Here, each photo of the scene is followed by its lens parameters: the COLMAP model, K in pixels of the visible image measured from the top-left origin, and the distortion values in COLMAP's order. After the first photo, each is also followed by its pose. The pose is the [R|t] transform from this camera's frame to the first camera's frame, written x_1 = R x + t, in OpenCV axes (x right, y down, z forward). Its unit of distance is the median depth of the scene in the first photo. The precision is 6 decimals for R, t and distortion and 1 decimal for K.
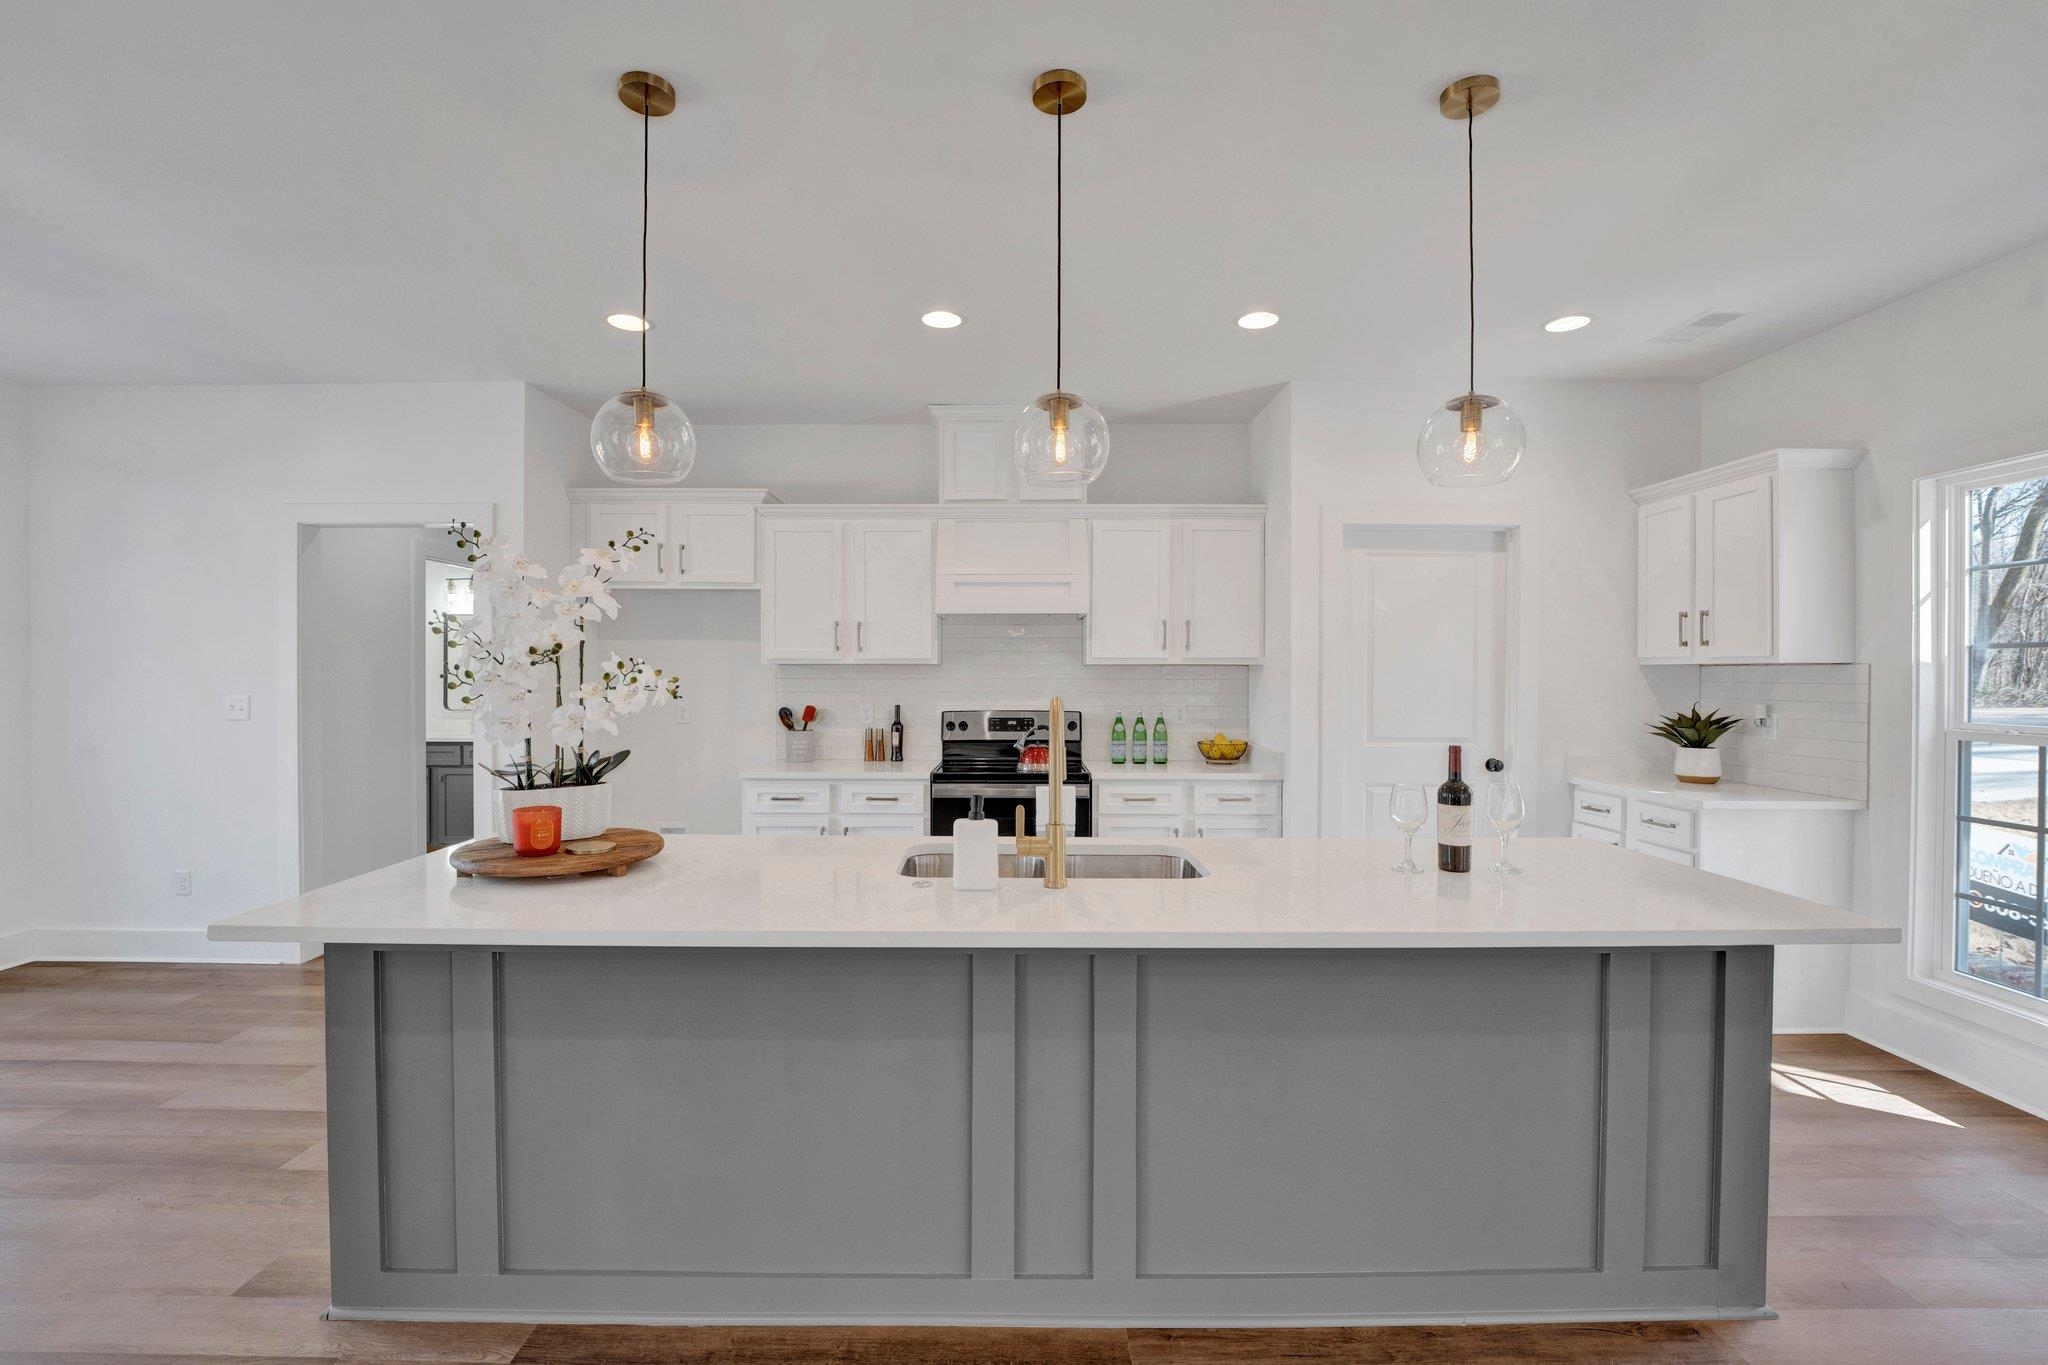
lens RADIAL K [[887.7, 0, 1005.6], [0, 887.7, 678.7], [0, 0, 1]] dist [-0.021297, 0.005334]
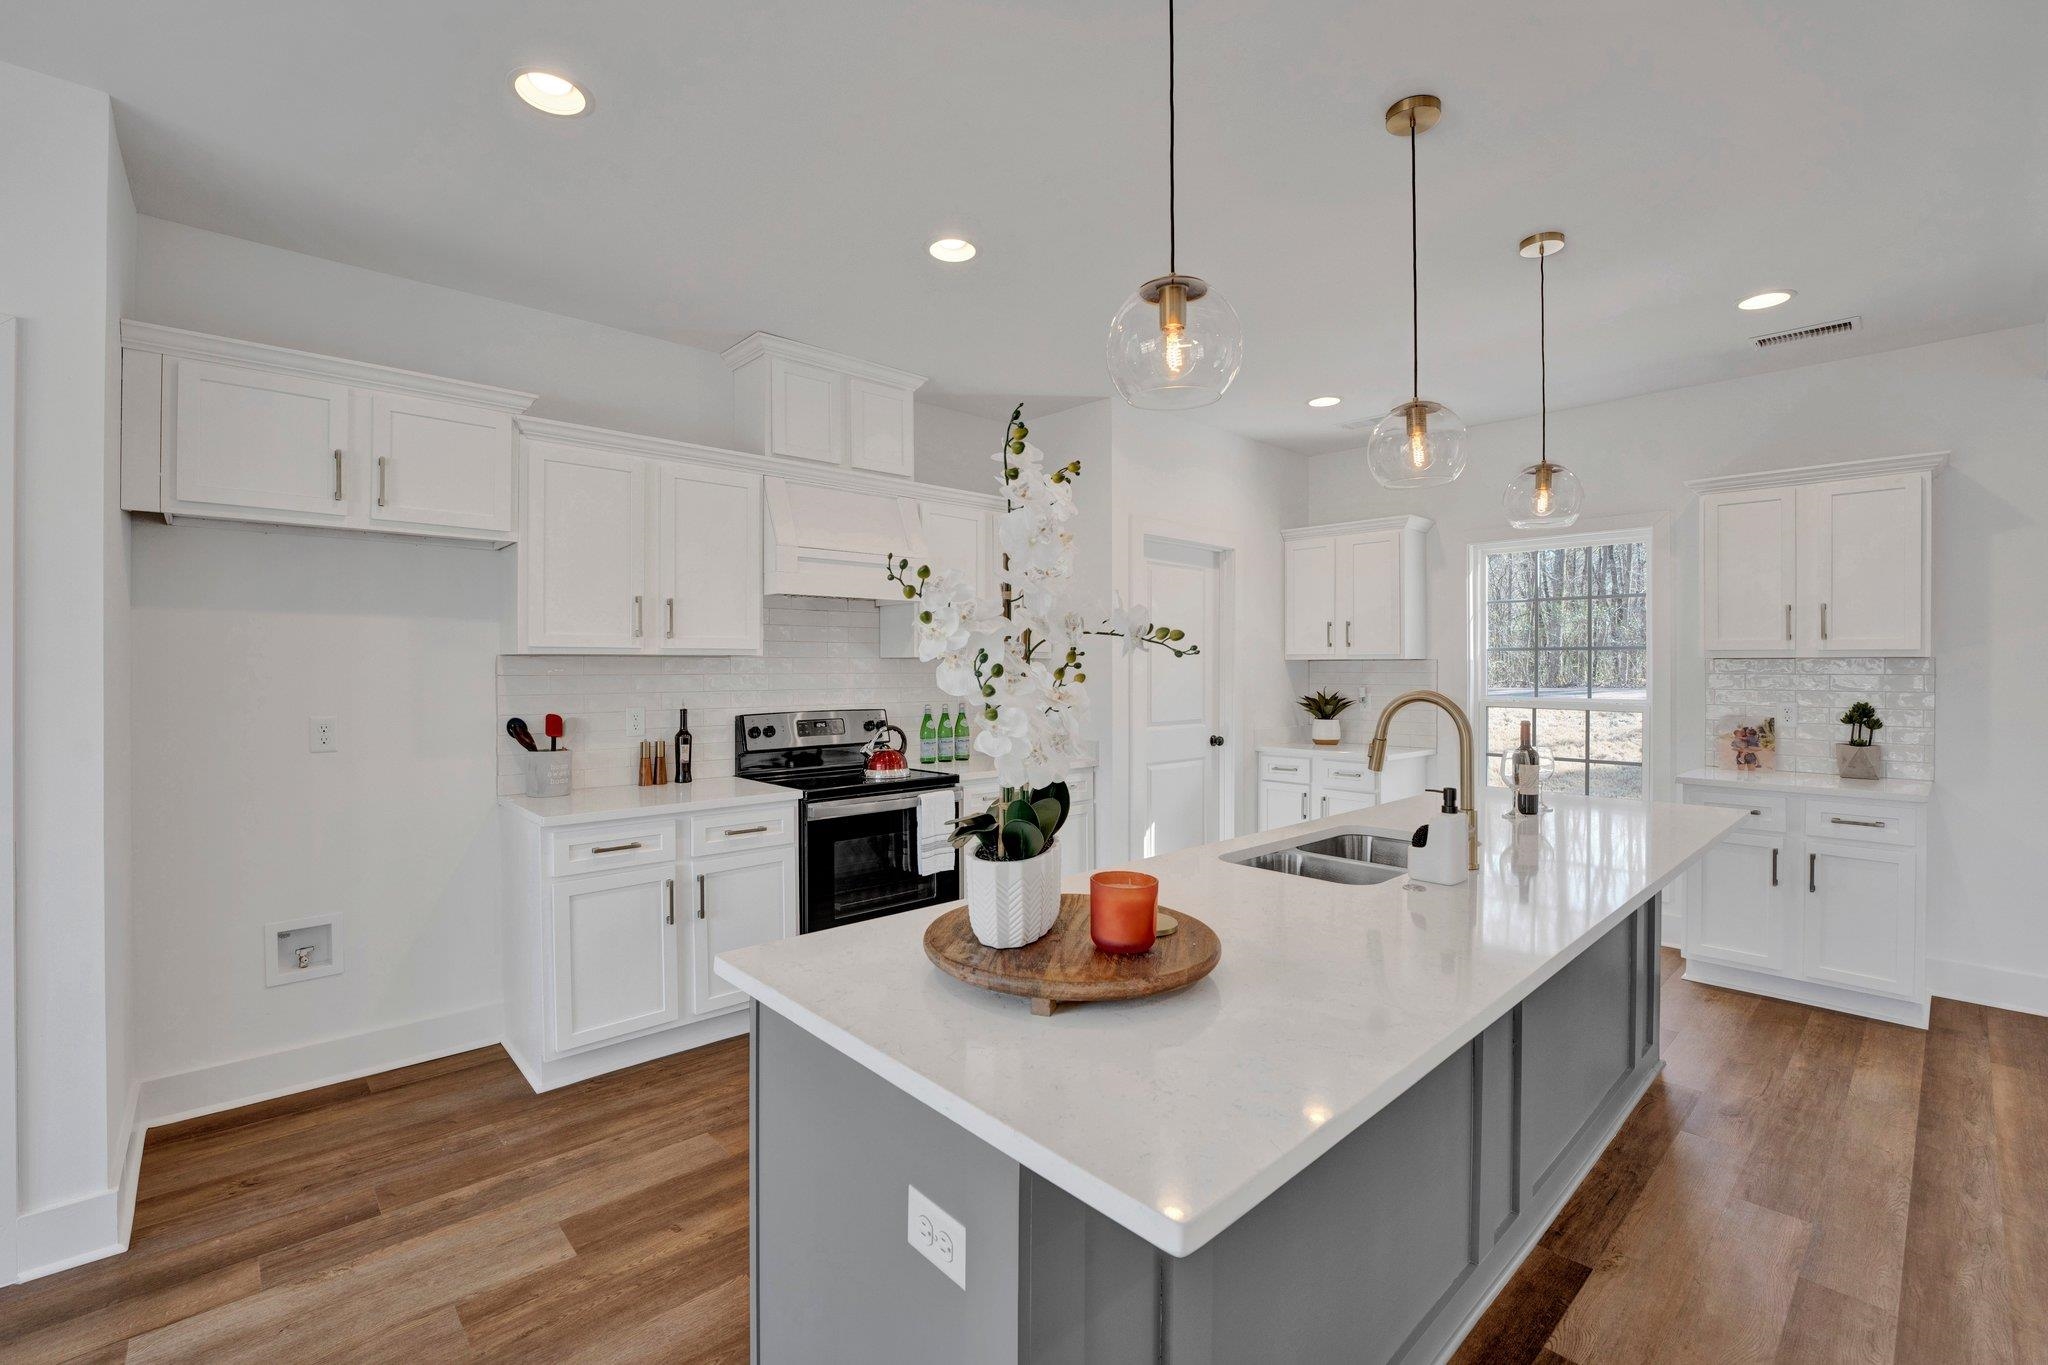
lens RADIAL K [[887.7, 0, 1021.6], [0, 887.7, 672.0], [0, 0, 1]] dist [-0.021297, 0.005334]
pose [[0.727220, -0.005270, 0.686384, -0.458649], [0.005157, 0.999984, 0.002213, -0.002389], [-0.686385, 0.001930, 0.727236, 0.258999]]
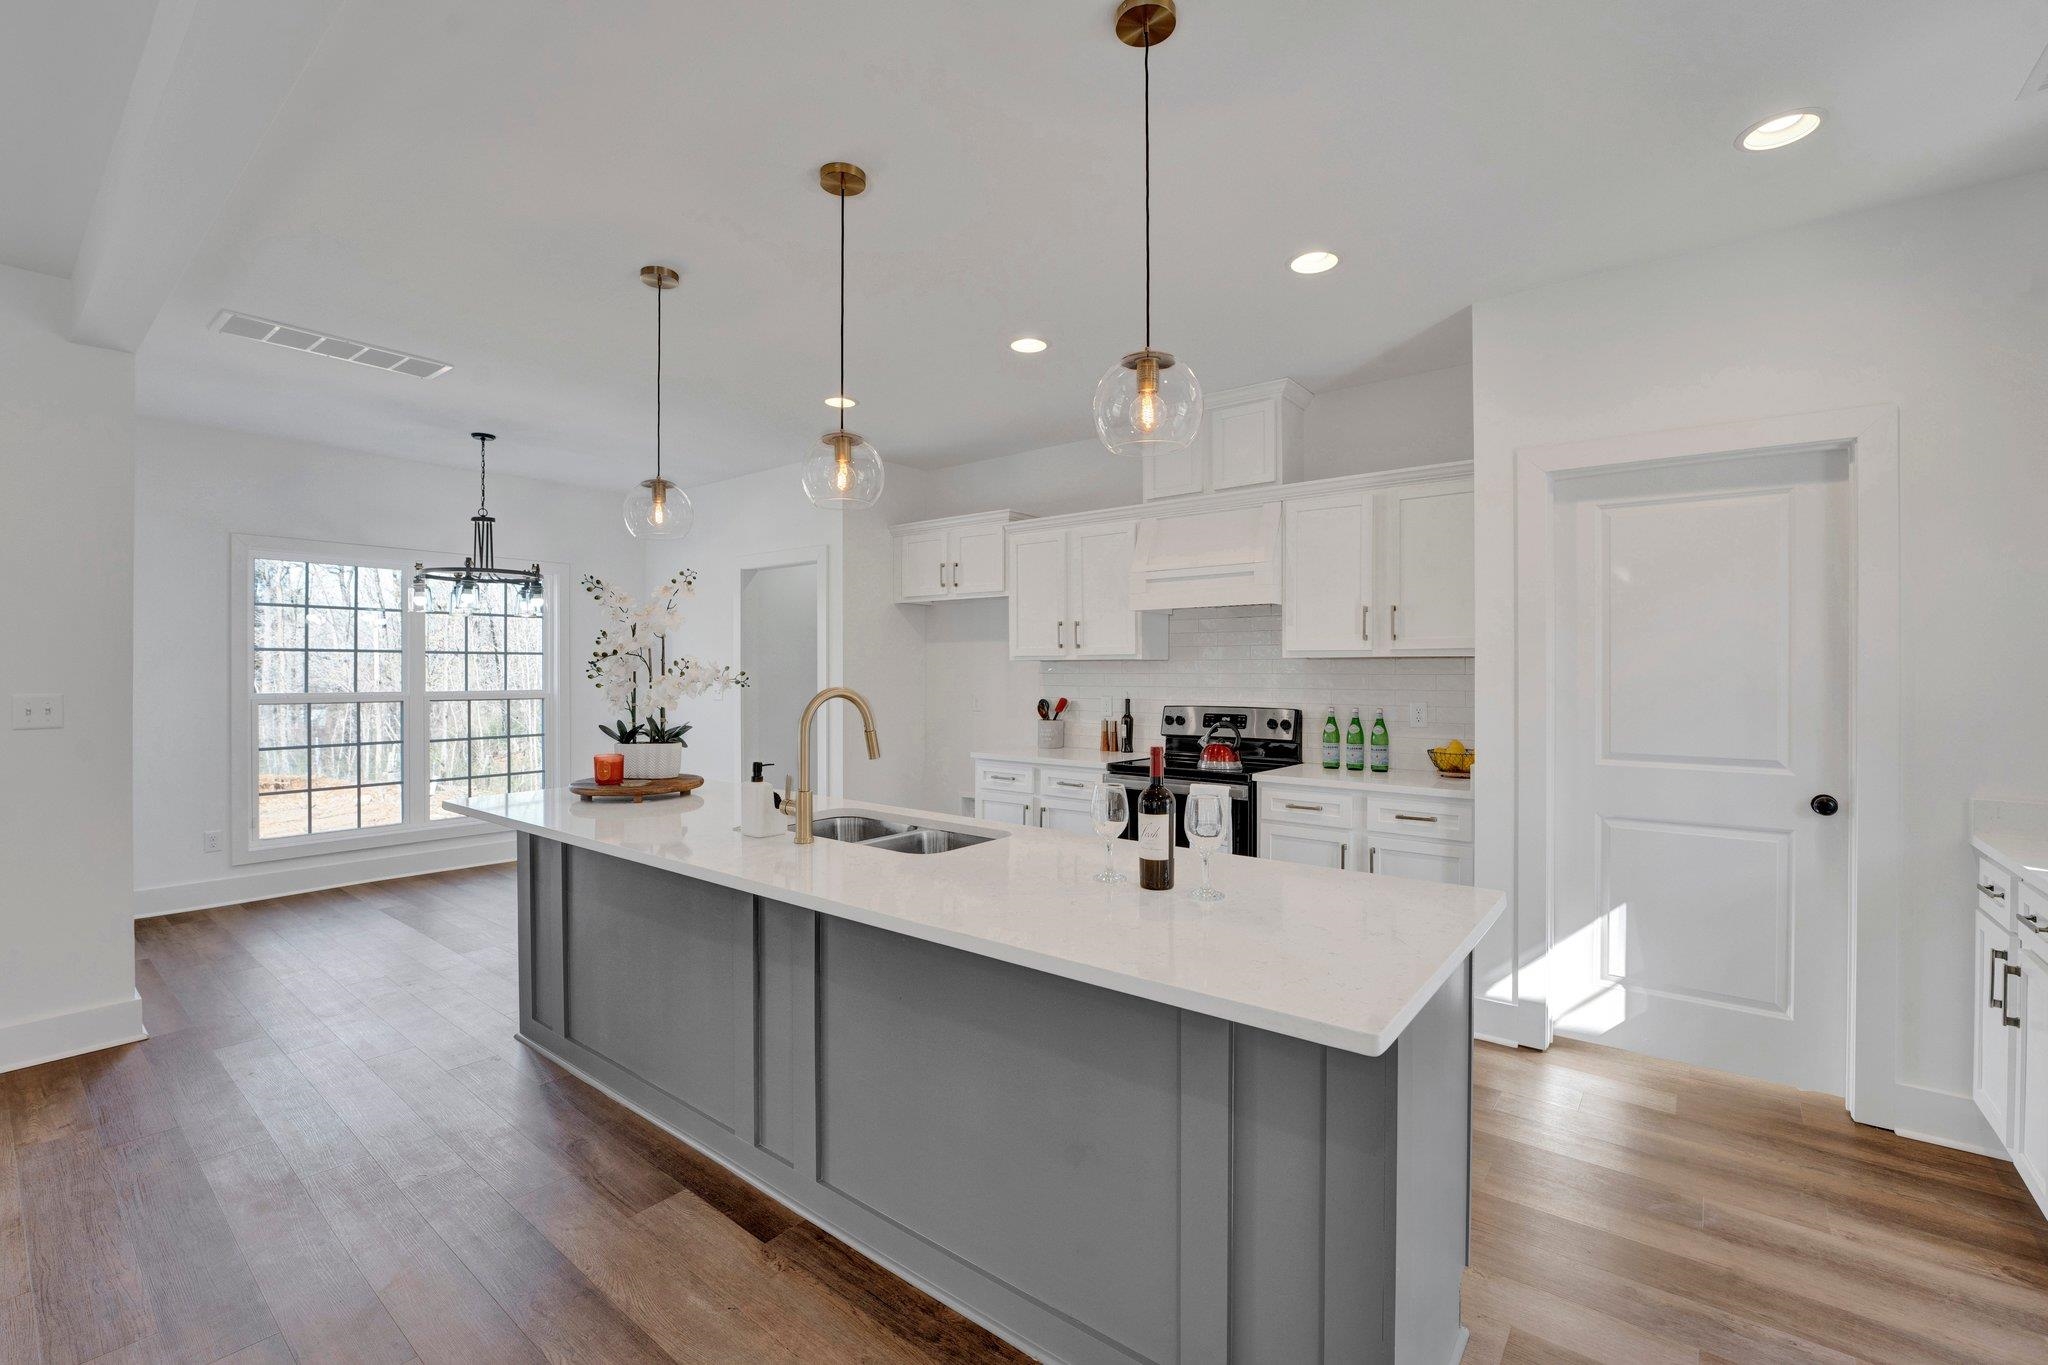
lens RADIAL K [[887.7, 0, 1002.2], [0, 887.7, 668.1], [0, 0, 1]] dist [-0.021297, 0.005334]
pose [[0.775484, -0.003311, -0.631359, 0.449775], [-0.001339, 0.999975, -0.006889, 0.001070], [0.631366, 0.006187, 0.775460, 0.098931]]
